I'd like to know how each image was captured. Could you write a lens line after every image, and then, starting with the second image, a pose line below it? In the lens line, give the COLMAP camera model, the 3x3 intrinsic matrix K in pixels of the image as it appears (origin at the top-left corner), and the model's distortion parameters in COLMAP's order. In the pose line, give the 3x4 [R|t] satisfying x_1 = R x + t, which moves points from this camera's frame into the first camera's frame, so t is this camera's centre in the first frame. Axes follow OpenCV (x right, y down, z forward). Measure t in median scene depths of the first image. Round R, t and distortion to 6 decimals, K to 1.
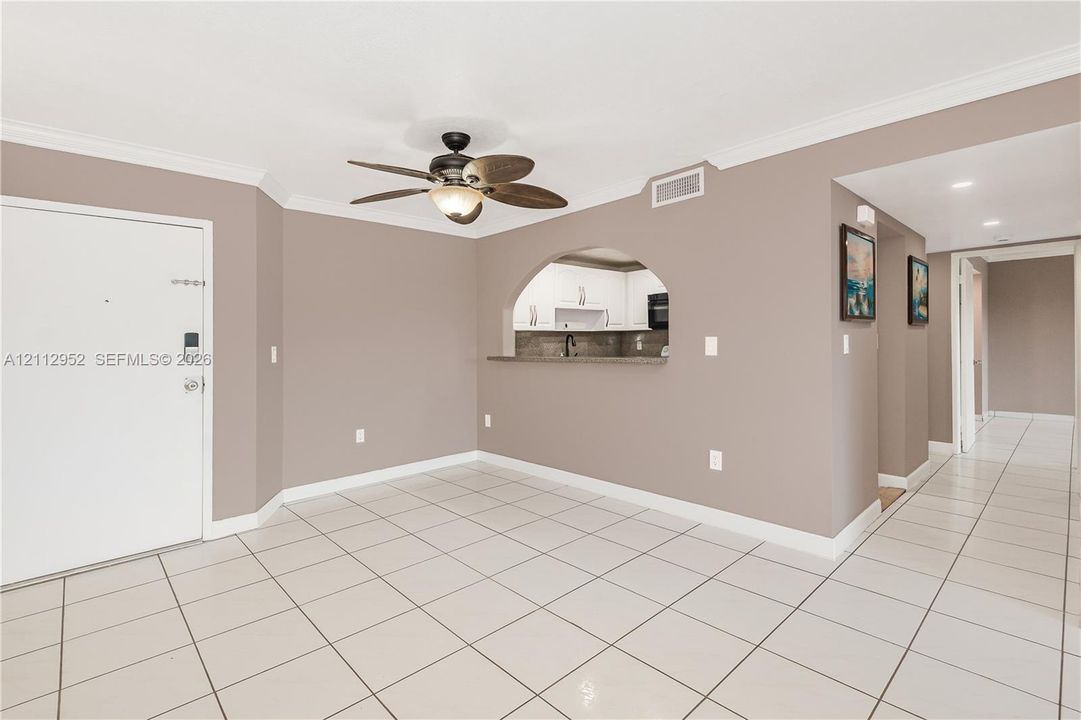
lens RADIAL K [[492.3, 0, 549.2], [0, 492.3, 356.0], [0, 0, 1]] dist [0.012920, -0.009823]
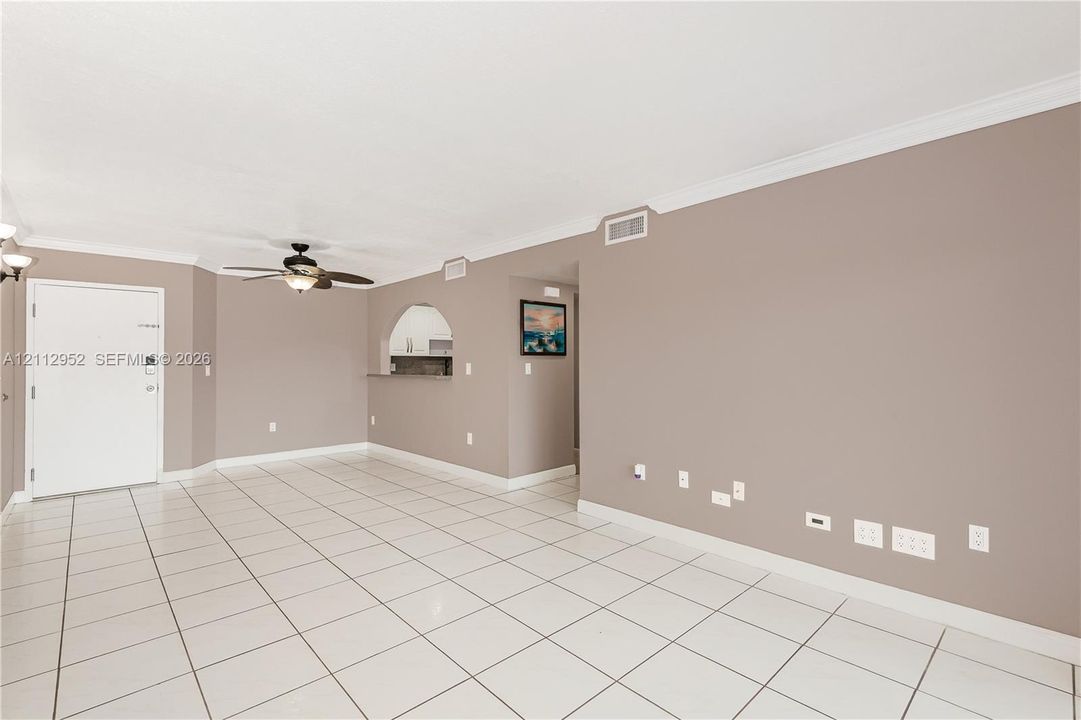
lens RADIAL K [[492.3, 0, 546.7], [0, 492.3, 369.0], [0, 0, 1]] dist [0.012920, -0.009823]
pose [[0.999904, 0.009634, -0.009910, 0.363800], [-0.009857, 0.999692, -0.022793, 0.012754], [0.009687, 0.022888, 0.999691, -0.376719]]
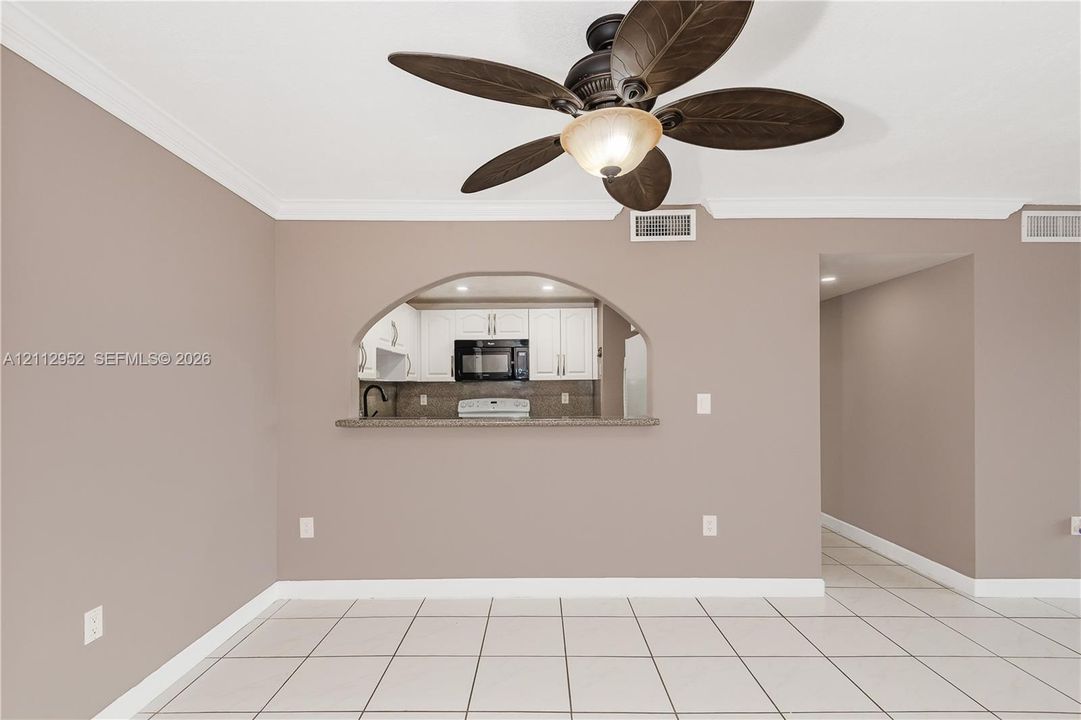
lens RADIAL K [[492.3, 0, 532.6], [0, 492.3, 377.6], [0, 0, 1]] dist [0.012920, -0.009823]
pose [[0.688917, 0.030247, 0.724209, -0.359634], [0.017862, 0.998117, -0.058678, -0.009156], [-0.724620, 0.053360, 0.687080, 0.370004]]
